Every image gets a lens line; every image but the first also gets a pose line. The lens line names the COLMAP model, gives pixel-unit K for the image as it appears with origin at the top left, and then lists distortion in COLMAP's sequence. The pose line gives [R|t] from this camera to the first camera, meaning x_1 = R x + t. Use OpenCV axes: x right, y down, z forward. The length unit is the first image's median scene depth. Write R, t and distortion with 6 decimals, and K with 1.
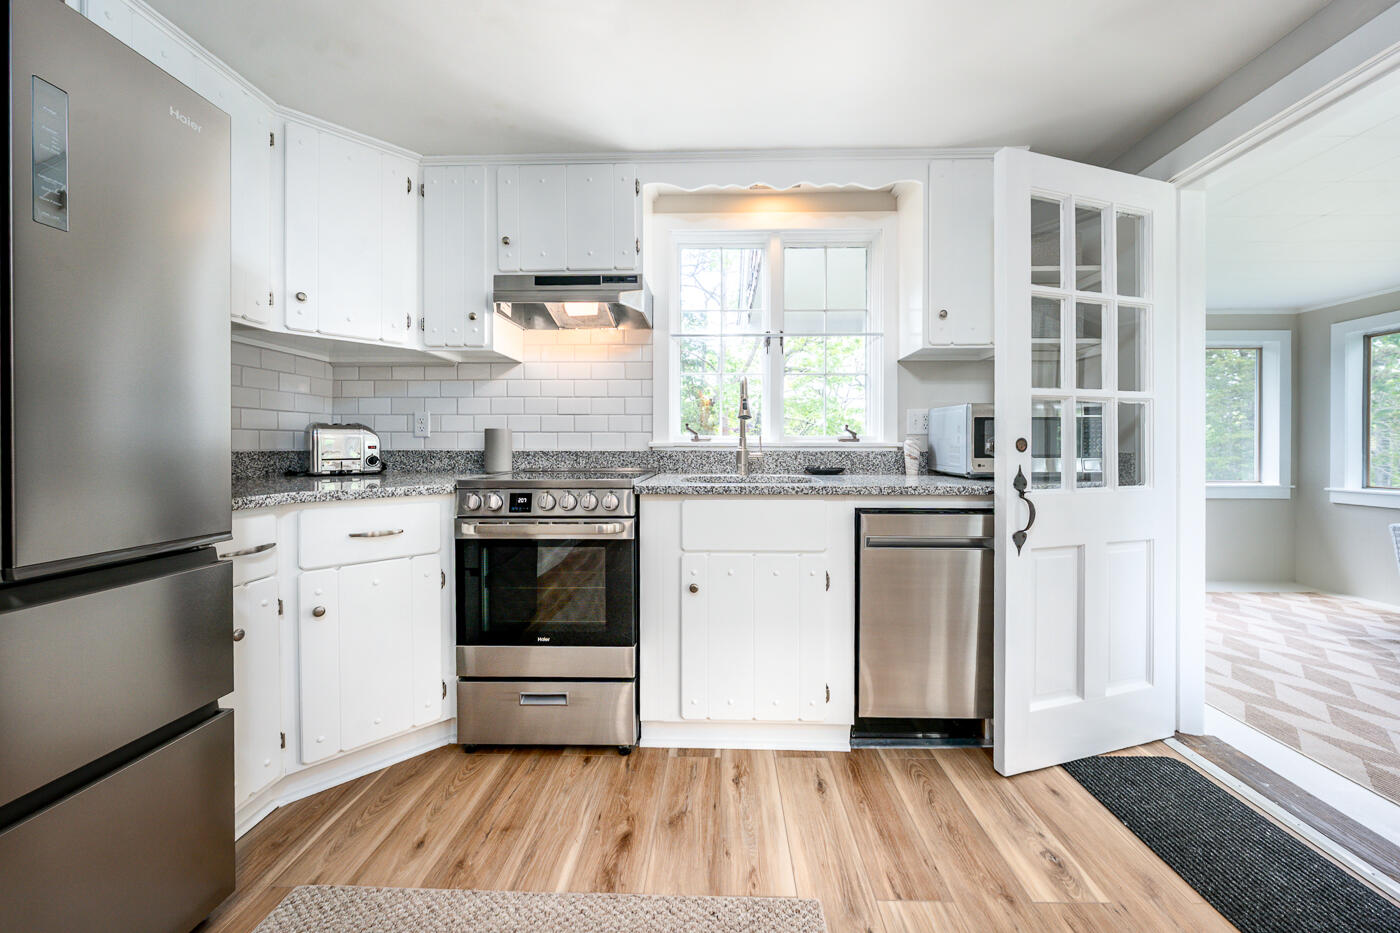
lens RADIAL K [[496.5, 0, 702.7], [0, 496.5, 449.1], [0, 0, 1]] dist [-0.004548, -0.000511]
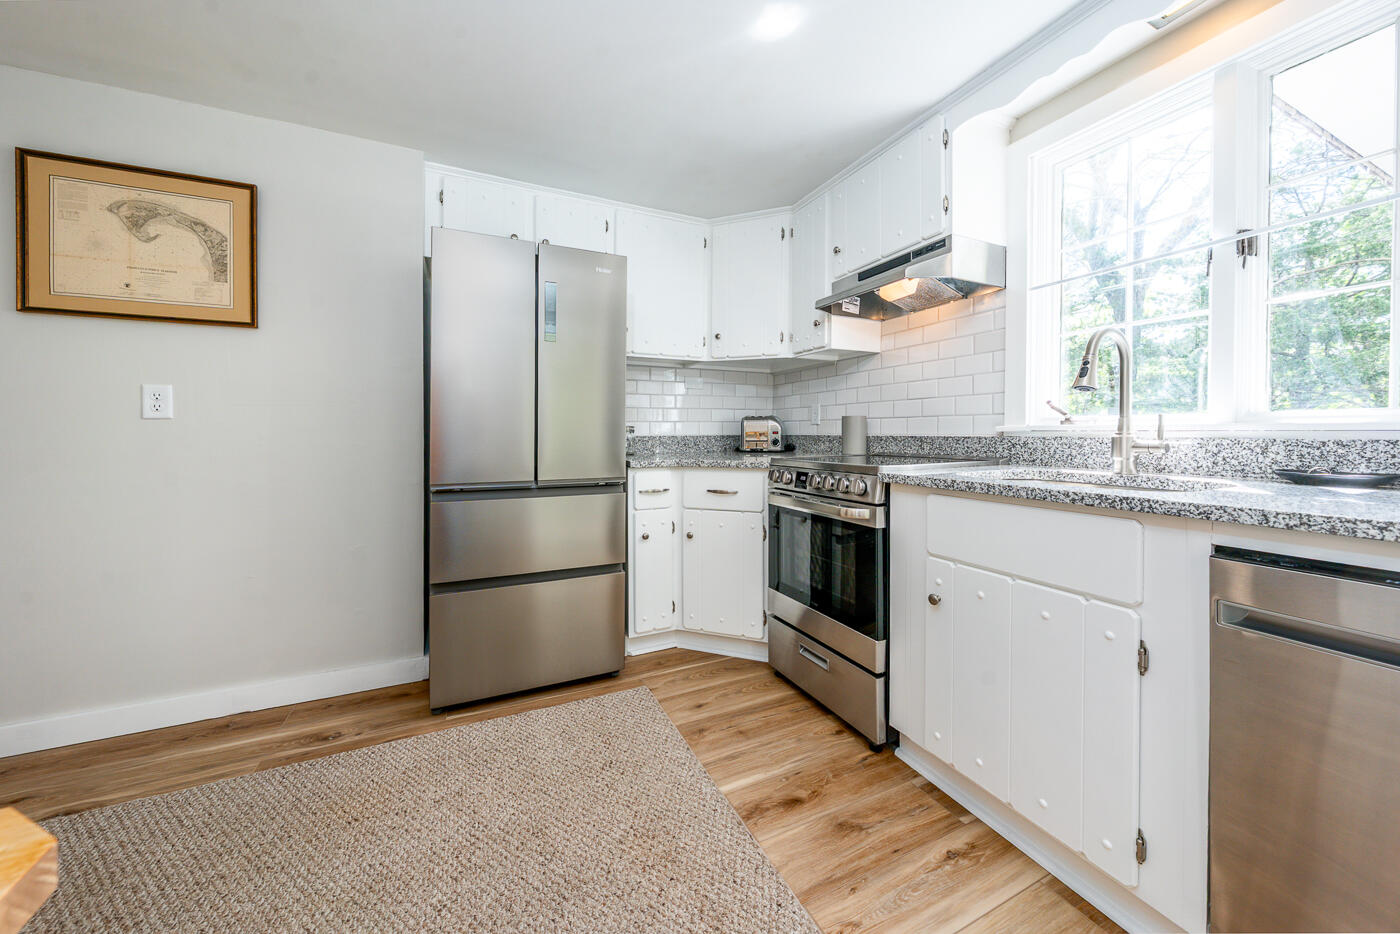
lens RADIAL K [[483.3, 0, 713.6], [0, 483.3, 431.7], [0, 0, 1]] dist [-0.002680, -0.000600]
pose [[0.461319, -0.002240, -0.887232, 0.524419], [-0.000255, 0.999996, -0.002657, -0.002819], [0.887234, 0.001452, 0.461317, 0.280781]]
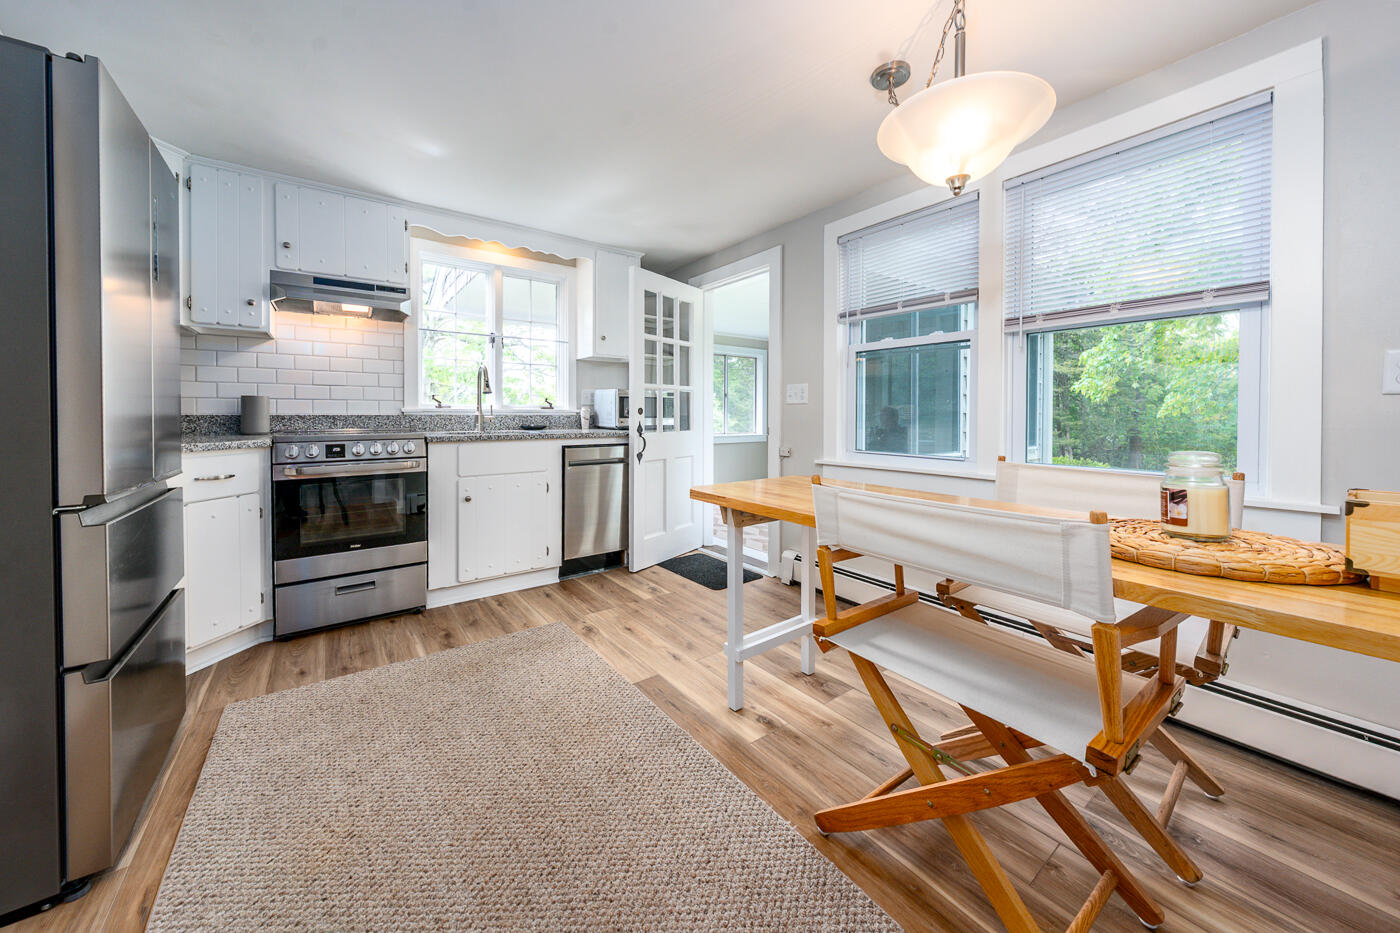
lens RADIAL K [[483.3, 0, 706.1], [0, 483.3, 411.6], [0, 0, 1]] dist [-0.002680, -0.000600]
pose [[0.765379, 0.003267, 0.643572, -0.426500], [0.002647, 0.999963, -0.008225, 0.010306], [-0.643575, 0.007999, 0.765341, -0.690571]]
